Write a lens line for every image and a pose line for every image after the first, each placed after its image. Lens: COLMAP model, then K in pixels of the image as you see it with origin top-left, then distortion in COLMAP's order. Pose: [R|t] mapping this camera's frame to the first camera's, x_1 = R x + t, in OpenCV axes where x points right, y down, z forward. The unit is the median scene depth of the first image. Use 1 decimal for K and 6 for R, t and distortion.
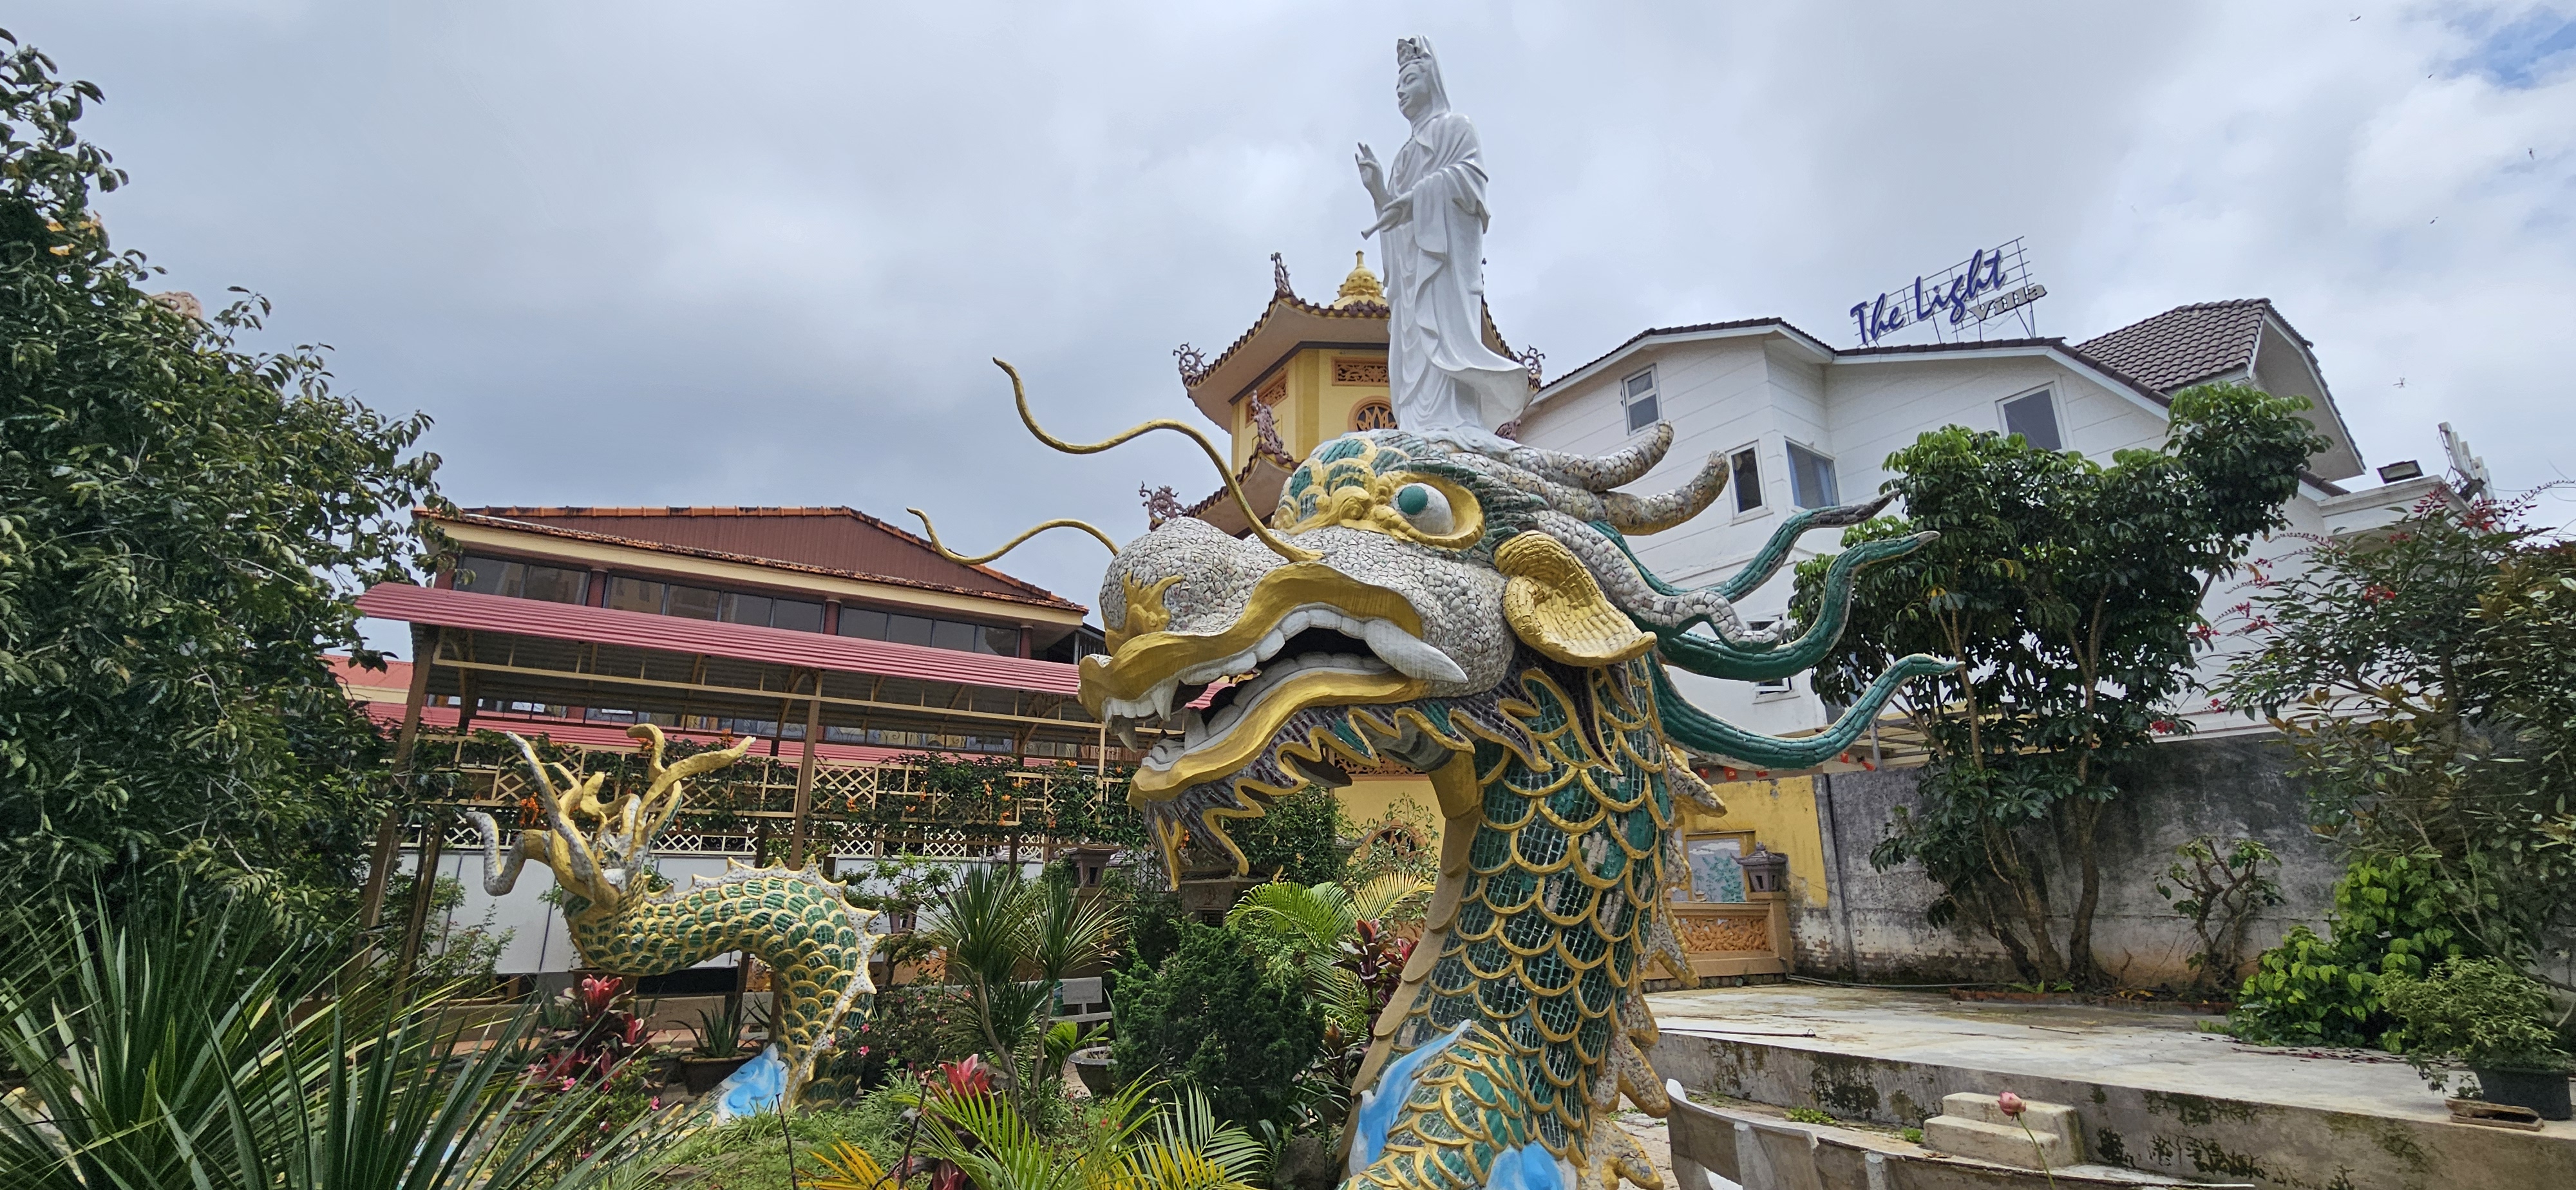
lens RADIAL K [[1054.7, 0, 1288.0], [0, 1054.7, 595.0], [0, 0, 1]] dist [0.000836, 0.000340]
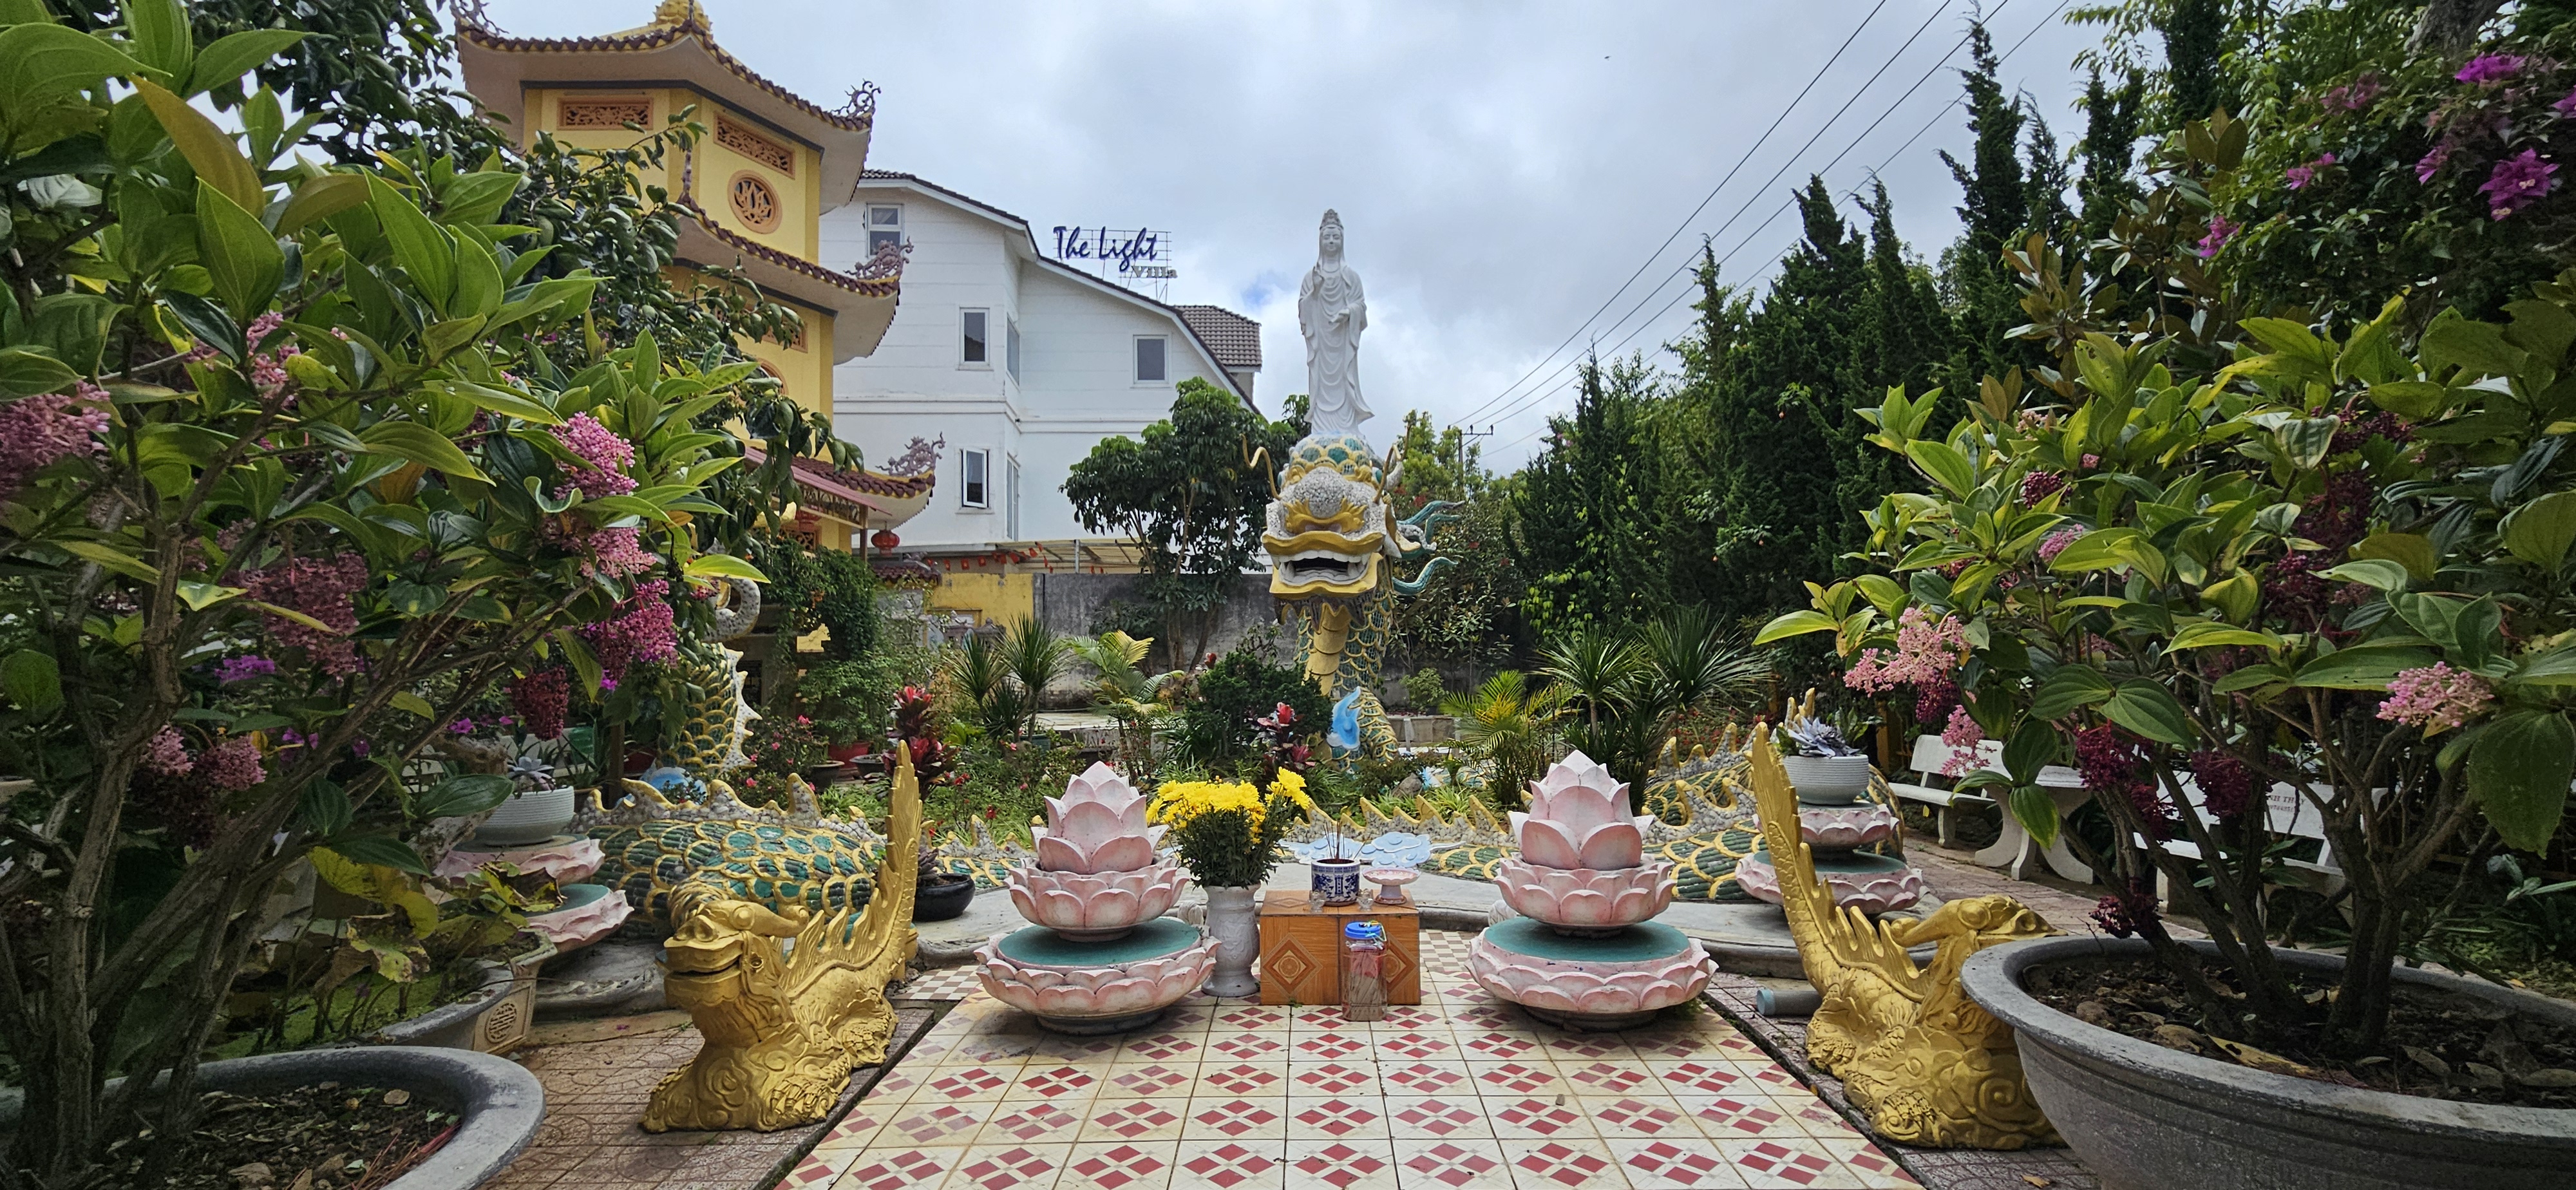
lens RADIAL K [[1054.7, 0, 1288.0], [0, 1054.7, 595.0], [0, 0, 1]] dist [0.000836, 0.000340]
pose [[0.514746, 0.053781, 0.855654, -0.443414], [-0.229283, 0.970314, 0.076945, 0.006628], [-0.826115, -0.235795, 0.511796, -0.024010]]
